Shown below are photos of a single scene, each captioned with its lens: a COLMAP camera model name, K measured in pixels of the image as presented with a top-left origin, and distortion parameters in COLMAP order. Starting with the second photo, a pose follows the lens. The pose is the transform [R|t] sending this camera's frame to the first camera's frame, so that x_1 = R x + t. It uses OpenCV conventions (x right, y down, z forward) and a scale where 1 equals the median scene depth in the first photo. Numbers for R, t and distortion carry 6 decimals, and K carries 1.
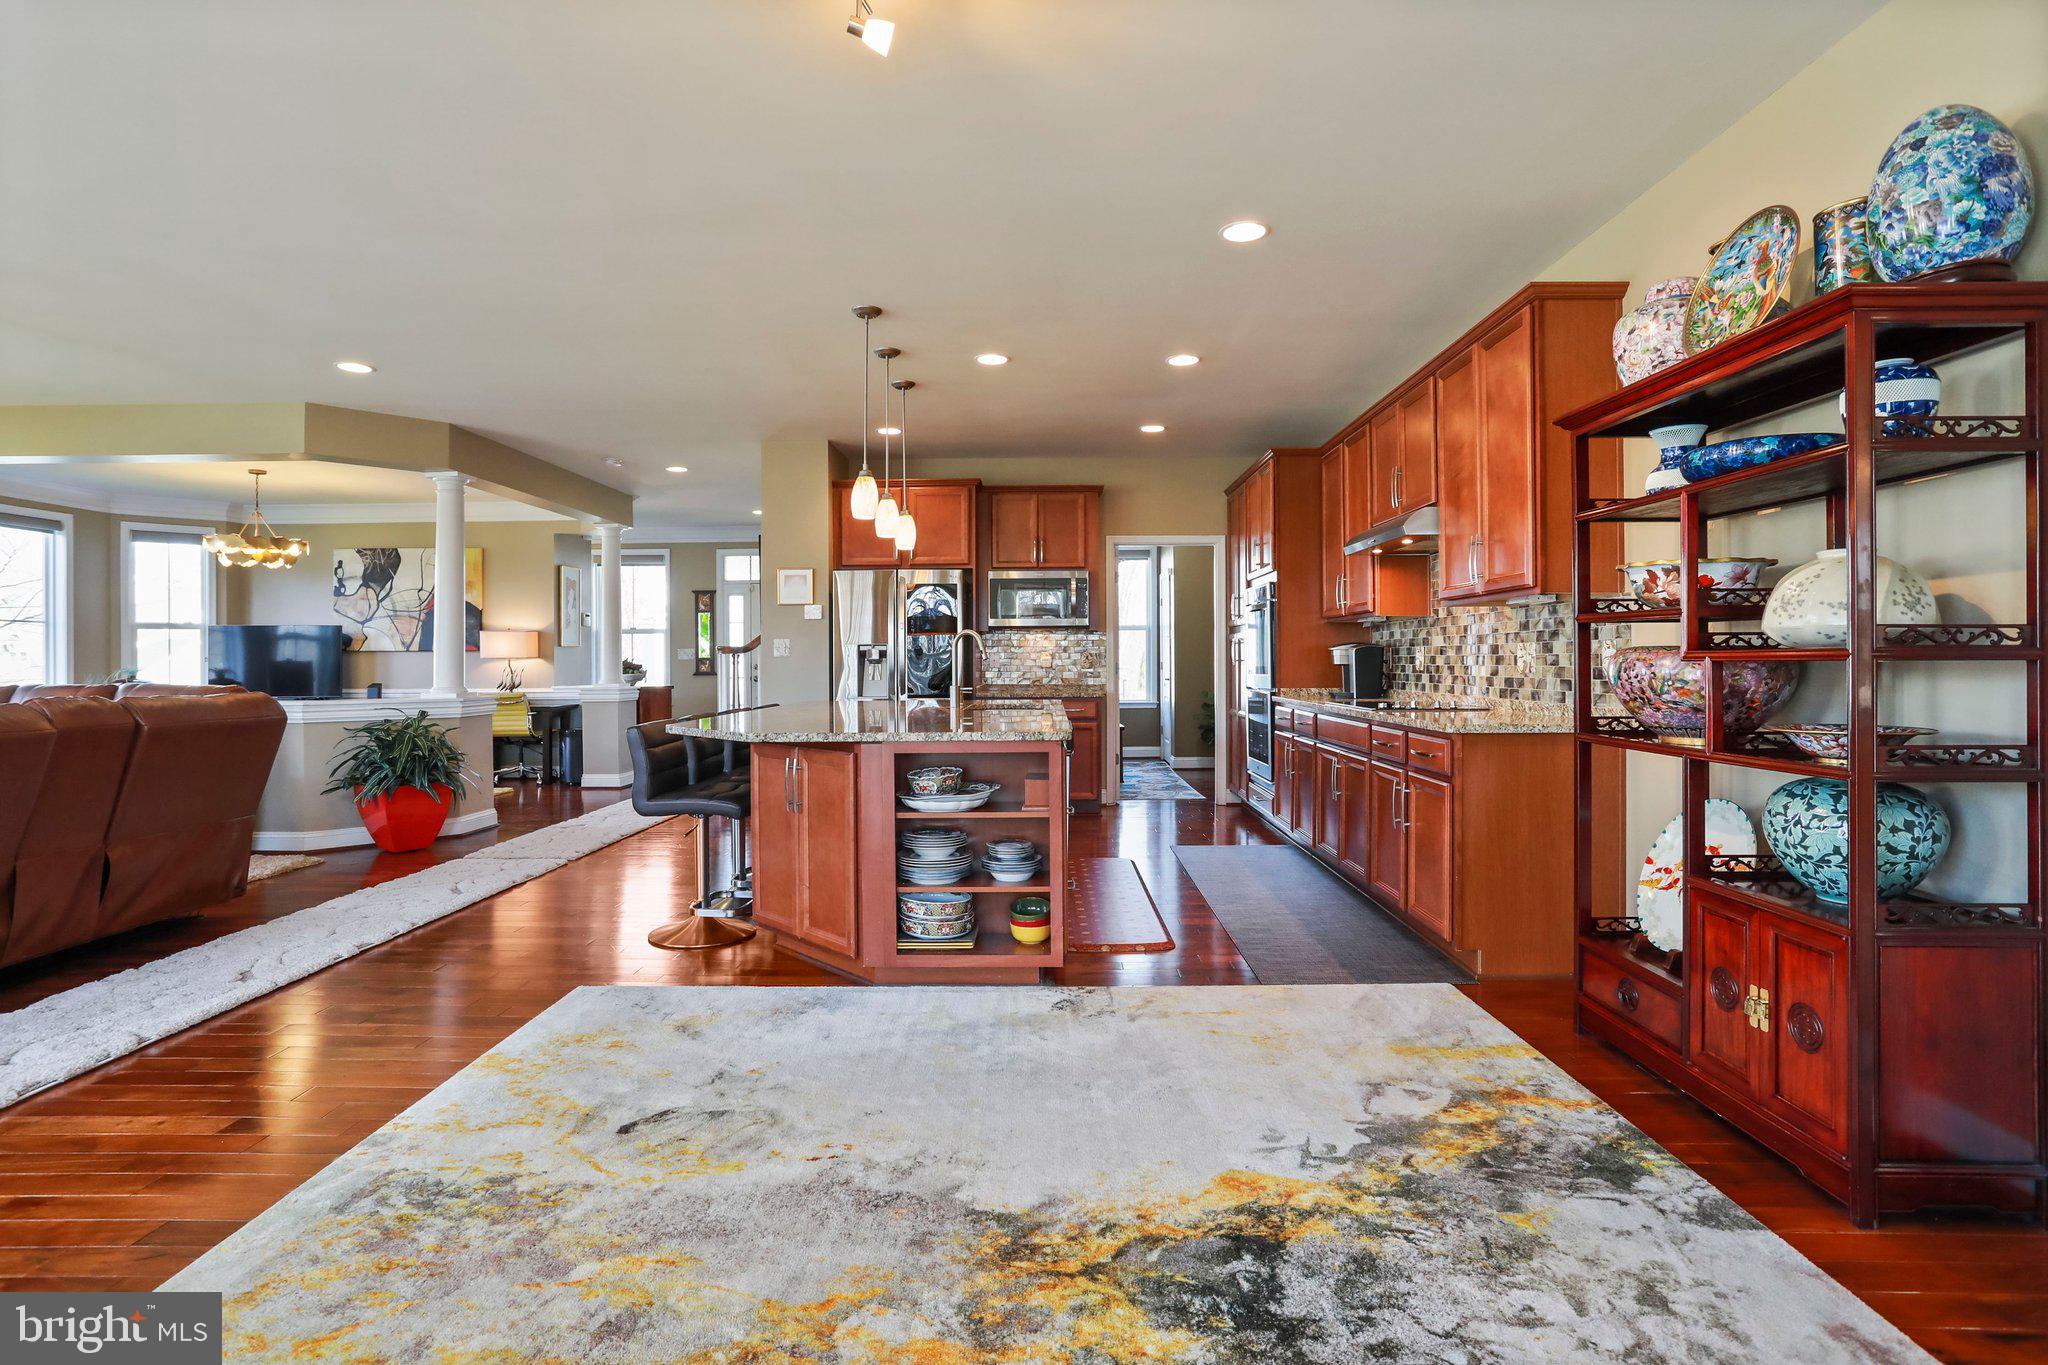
lens RADIAL K [[1047.6, 0, 996.8], [0, 1047.6, 665.8], [0, 0, 1]] dist [-0.040648, 0.020945]
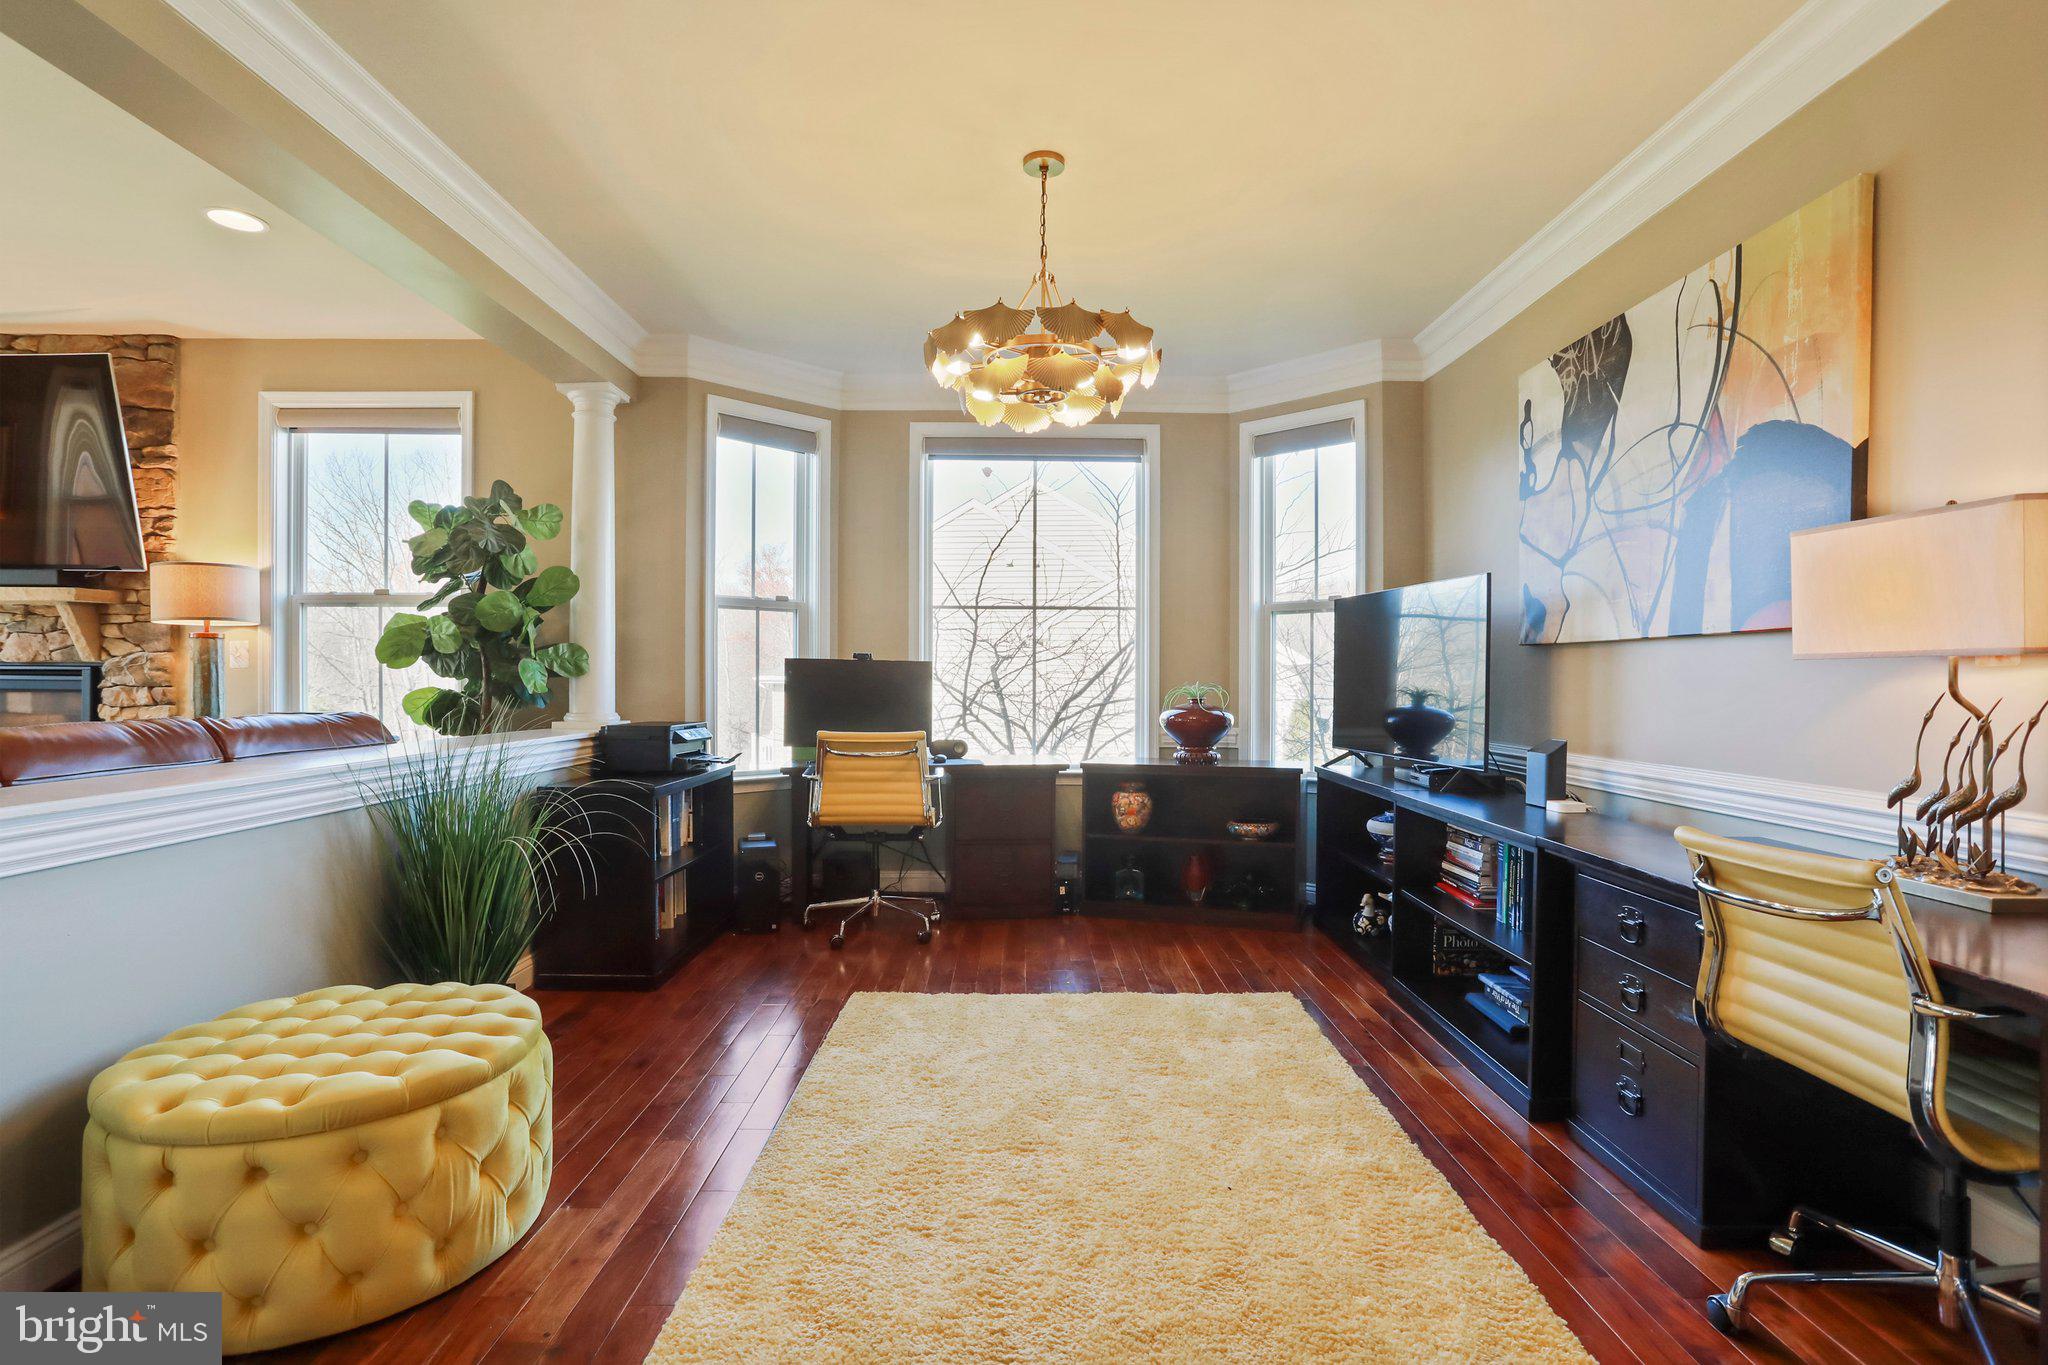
lens RADIAL K [[987.5, 0, 1056.4], [0, 987.5, 681.9], [0, 0, 1]] dist [-0.023368, 0.012128]
pose [[0.029257, 0.010489, -0.999517, -0.286153], [-0.008553, 0.999911, 0.010243, -0.002995], [0.999535, 0.008249, 0.029344, 0.820249]]
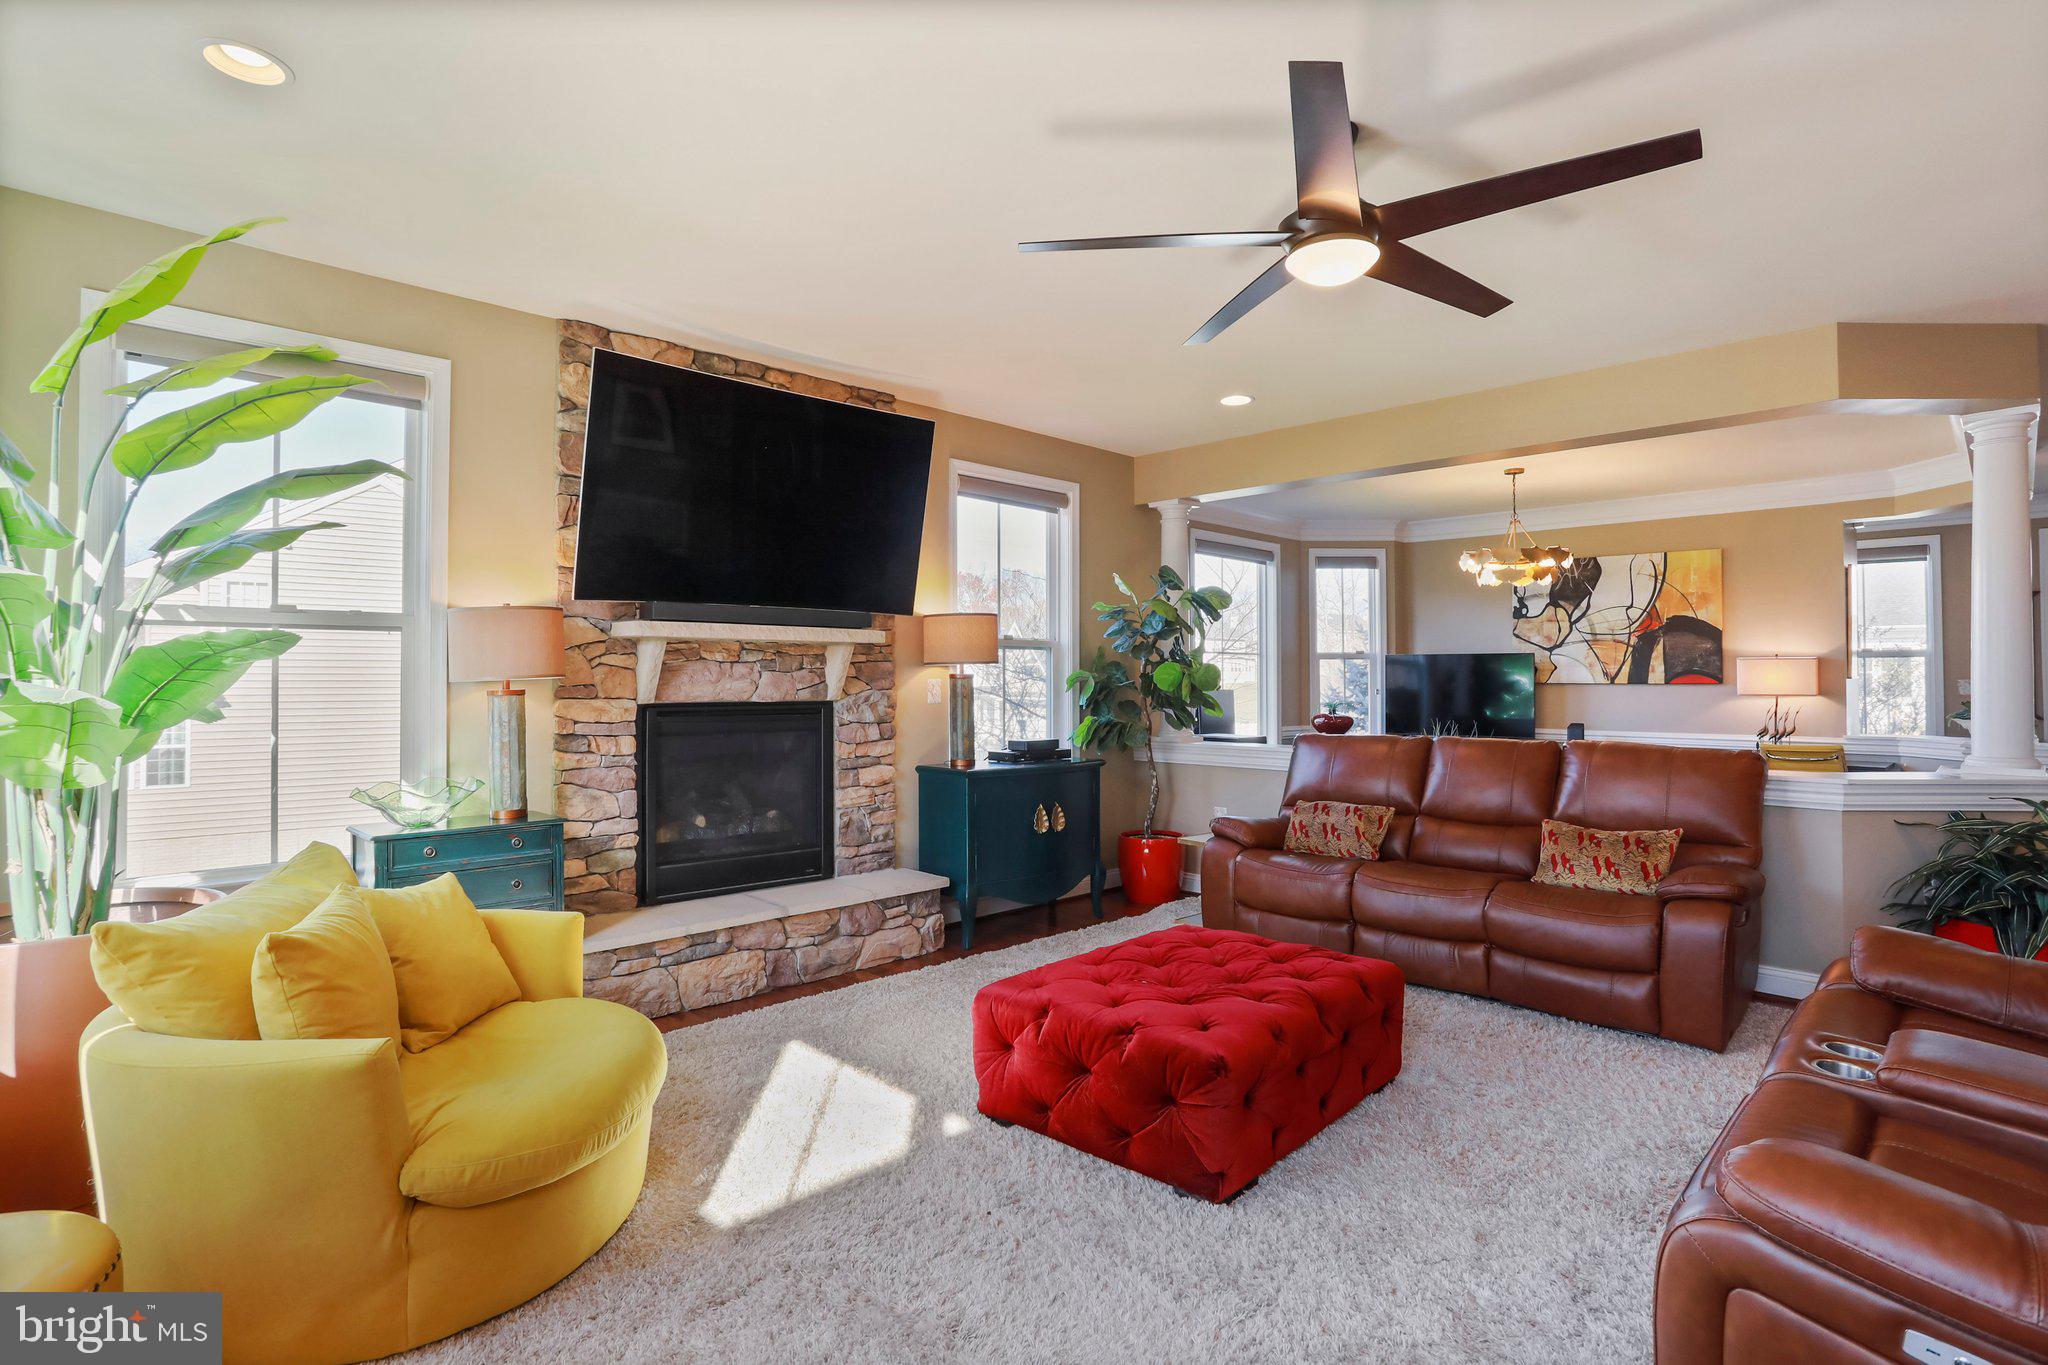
lens RADIAL K [[1047.6, 0, 1017.1], [0, 1047.6, 657.1], [0, 0, 1]] dist [-0.040648, 0.020945]
pose [[0.725170, -0.011744, -0.688470, -0.349205], [-0.006317, 0.999699, -0.023707, -0.012866], [0.688541, 0.021540, 0.724877, 0.097761]]
